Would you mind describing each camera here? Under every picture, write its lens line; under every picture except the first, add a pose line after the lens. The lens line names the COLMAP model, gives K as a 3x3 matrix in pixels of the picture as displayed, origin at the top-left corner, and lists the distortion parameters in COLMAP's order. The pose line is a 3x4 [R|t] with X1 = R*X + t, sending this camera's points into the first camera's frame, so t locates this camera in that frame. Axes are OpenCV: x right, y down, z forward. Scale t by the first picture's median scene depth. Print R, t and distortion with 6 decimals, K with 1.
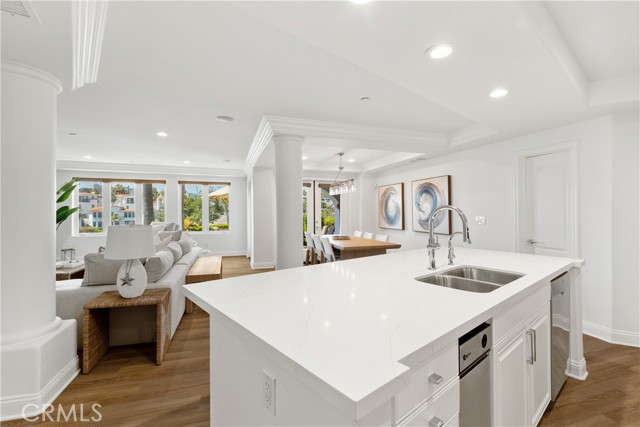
lens RADIAL K [[293.2, 0, 322.8], [0, 293.2, 208.7], [0, 0, 1]] dist [0.003410, -0.000579]
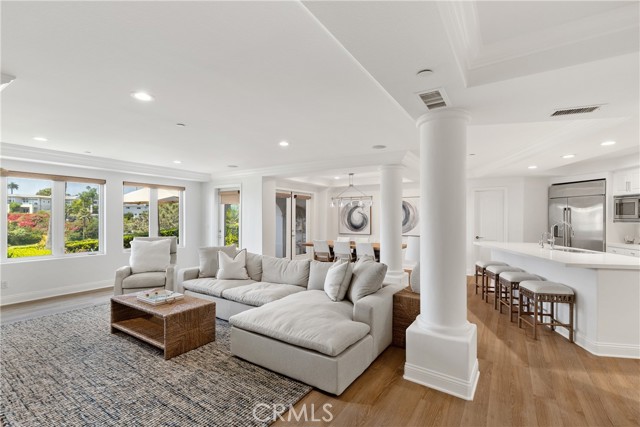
lens RADIAL K [[293.2, 0, 319.5], [0, 293.2, 215.9], [0, 0, 1]] dist [0.003410, -0.000579]
pose [[0.770203, -0.003272, 0.637790, -0.638115], [-0.002019, 0.999969, 0.007568, -0.016064], [-0.637795, -0.007116, 0.770173, 0.122147]]
